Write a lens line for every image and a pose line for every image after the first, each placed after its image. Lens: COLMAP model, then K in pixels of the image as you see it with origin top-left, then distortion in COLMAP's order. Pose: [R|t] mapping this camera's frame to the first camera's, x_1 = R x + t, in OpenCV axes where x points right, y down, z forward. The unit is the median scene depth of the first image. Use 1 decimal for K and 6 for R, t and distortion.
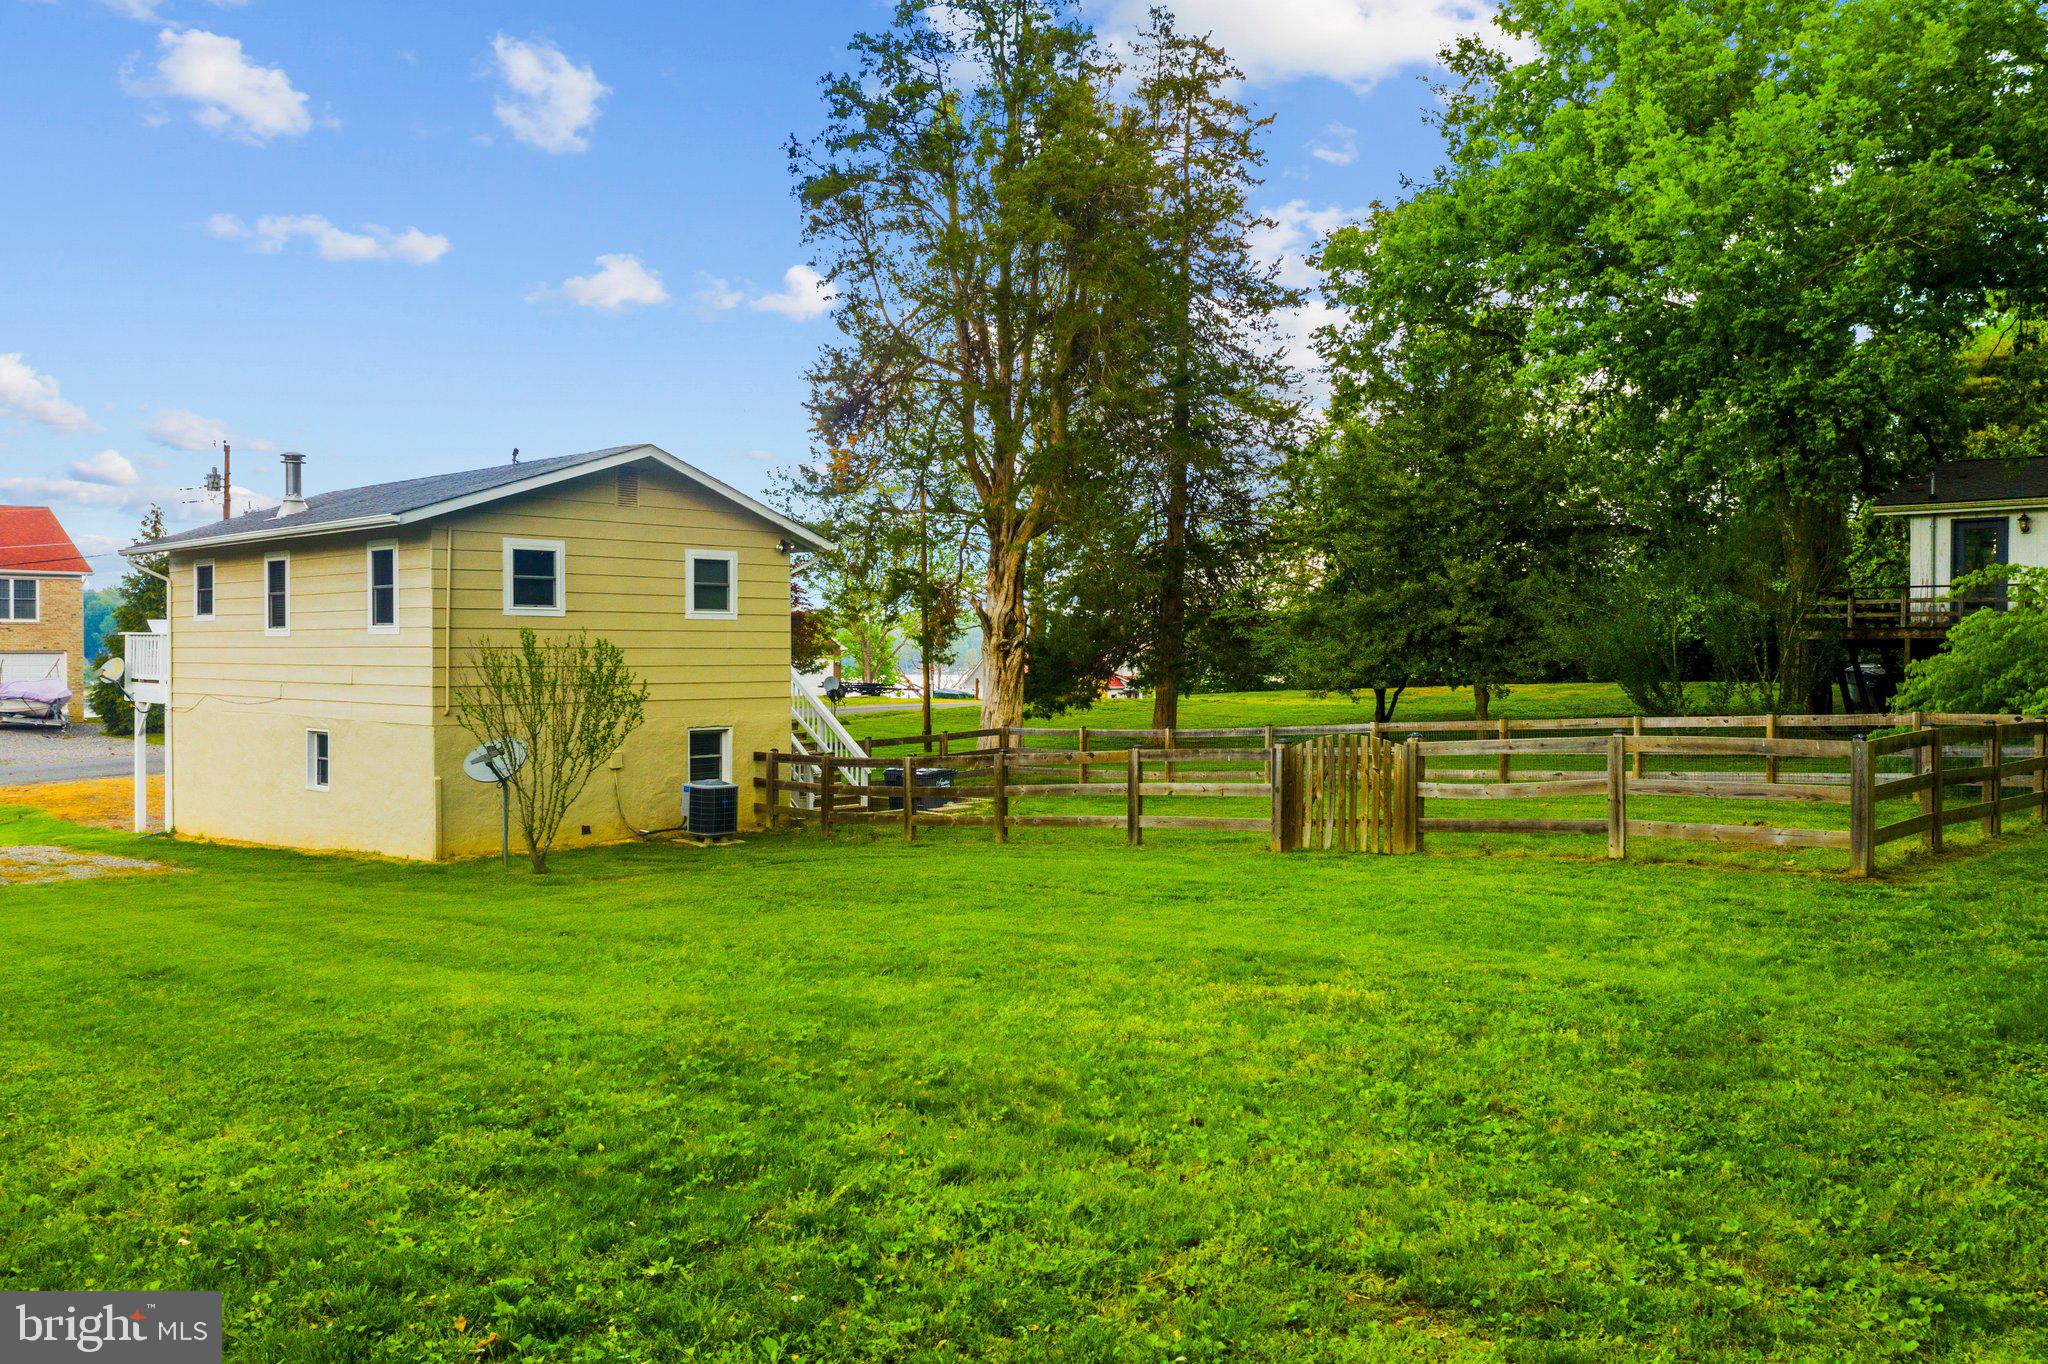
lens RADIAL K [[1600.3, 0, 1023.0], [0, 1600.3, 695.6], [0, 0, 1]] dist [-0.012806, -0.003459]
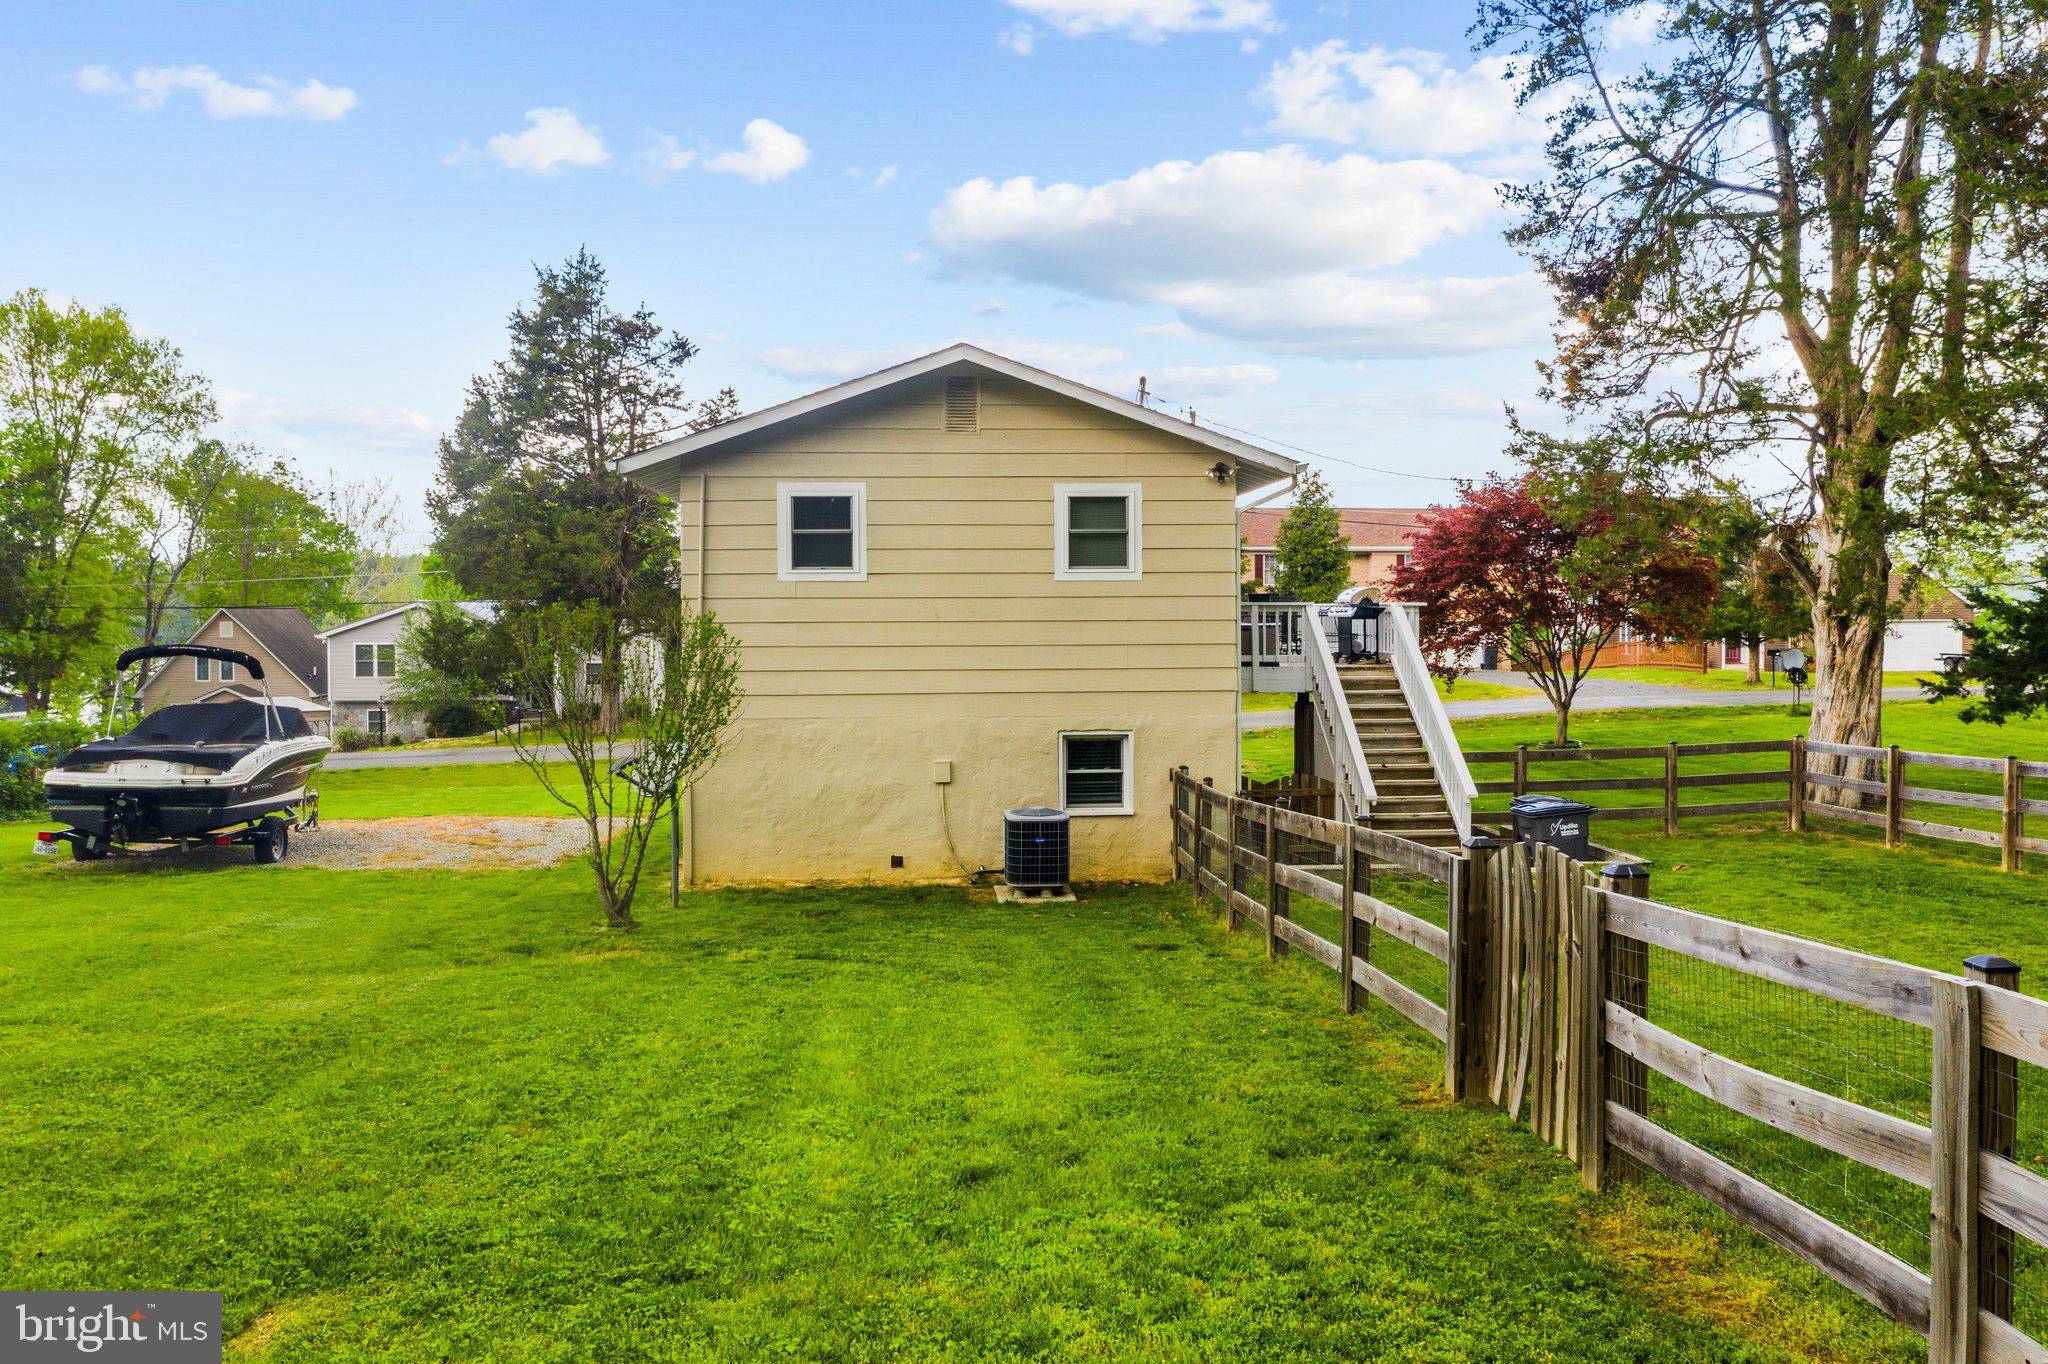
lens RADIAL K [[1612.9, 0, 1025.4], [0, 1612.9, 669.1], [0, 0, 1]] dist [-0.014533, -0.011023]
pose [[0.734460, 0.016486, -0.678452, 0.281027], [-0.012498, 0.999864, 0.010766, -0.015944], [0.678537, 0.000572, 0.734566, 0.467012]]
